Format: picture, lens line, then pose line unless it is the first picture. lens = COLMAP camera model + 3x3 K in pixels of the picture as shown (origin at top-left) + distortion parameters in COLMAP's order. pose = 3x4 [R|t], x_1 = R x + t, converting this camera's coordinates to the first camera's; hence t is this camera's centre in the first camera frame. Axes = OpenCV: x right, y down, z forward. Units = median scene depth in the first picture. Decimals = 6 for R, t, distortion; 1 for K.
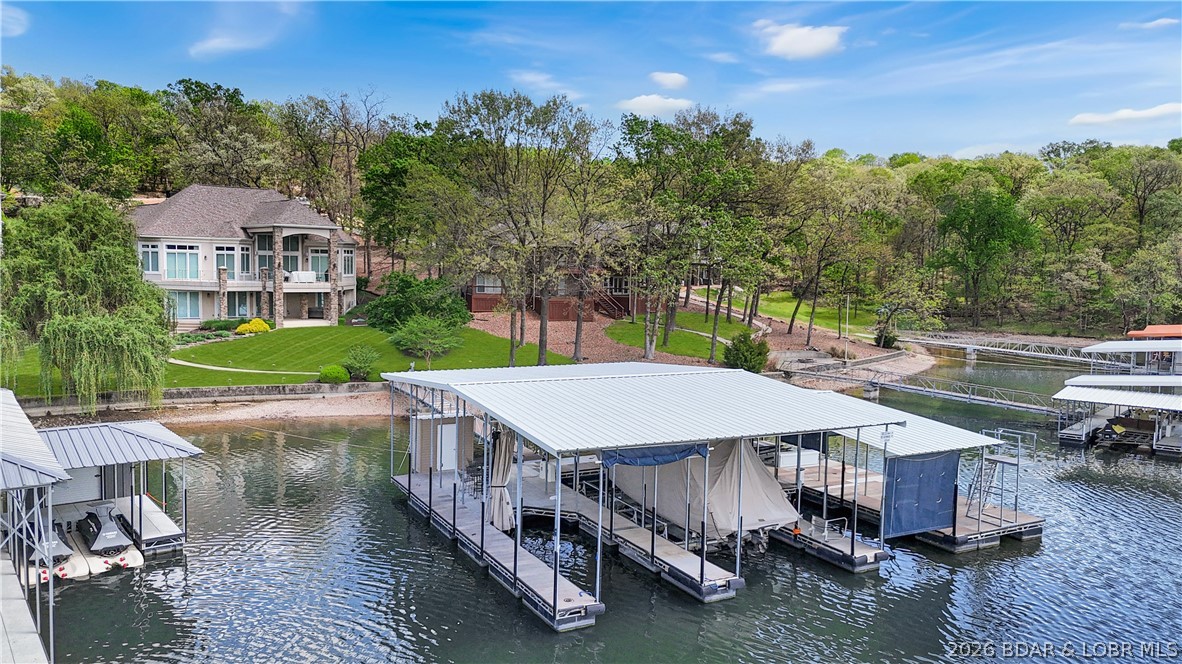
lens RADIAL K [[875.3, 0, 593.9], [0, 875.3, 333.1], [0, 0, 1]] dist [0.058834, -0.055778]
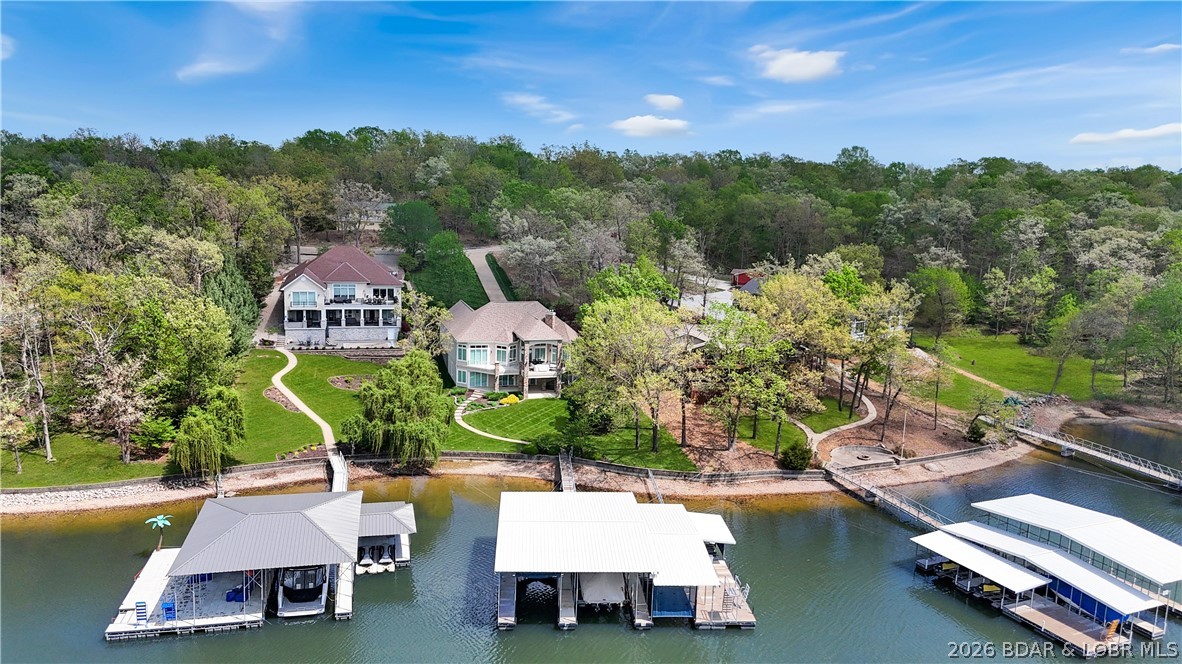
lens RADIAL K [[875.3, 0, 593.9], [0, 875.3, 333.1], [0, 0, 1]] dist [0.058834, -0.055778]
pose [[0.911591, 0.079045, -0.403427, 0.534602], [-0.045623, 0.994731, 0.091809, -0.364785], [0.408558, -0.065287, 0.910394, -0.578194]]
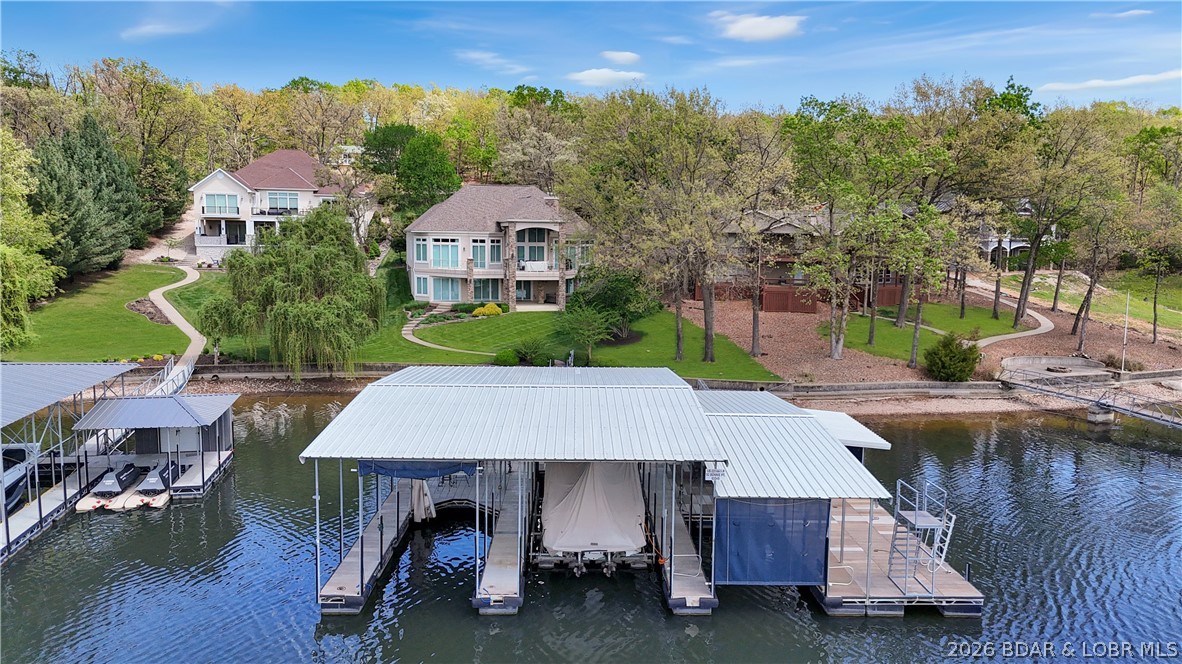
lens RADIAL K [[875.3, 0, 593.9], [0, 875.3, 333.1], [0, 0, 1]] dist [0.058834, -0.055778]
pose [[0.889364, 0.043694, -0.455107, 0.309605], [-0.029587, 0.998837, 0.038078, -0.030285], [0.456241, -0.020399, 0.889622, 0.062642]]
